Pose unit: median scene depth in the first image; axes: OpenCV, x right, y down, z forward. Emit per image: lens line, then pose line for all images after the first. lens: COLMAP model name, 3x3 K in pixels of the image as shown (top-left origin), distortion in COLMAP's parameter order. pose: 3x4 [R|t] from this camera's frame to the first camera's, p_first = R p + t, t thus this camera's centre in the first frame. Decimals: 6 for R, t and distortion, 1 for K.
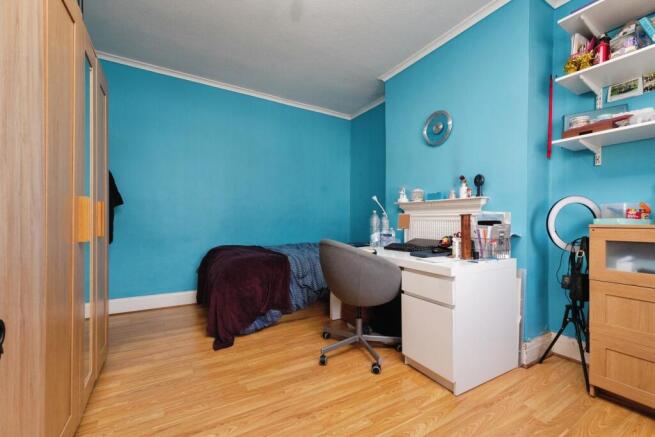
lens RADIAL K [[282.6, 0, 324.7], [0, 282.6, 220.0], [0, 0, 1]] dist [0.002244, 0.000252]
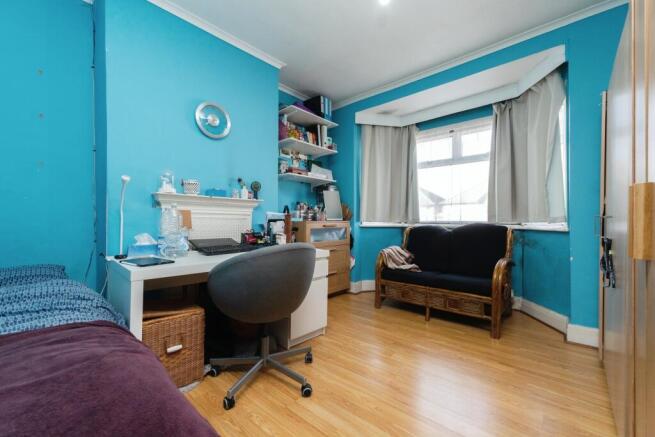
lens RADIAL K [[282.6, 0, 324.7], [0, 282.6, 220.0], [0, 0, 1]] dist [0.002244, 0.000252]
pose [[-0.301733, 0.001214, 0.953392, -0.679049], [-0.009259, 0.999948, -0.004204, 0.008784], [-0.953347, -0.010096, -0.301707, 1.017147]]
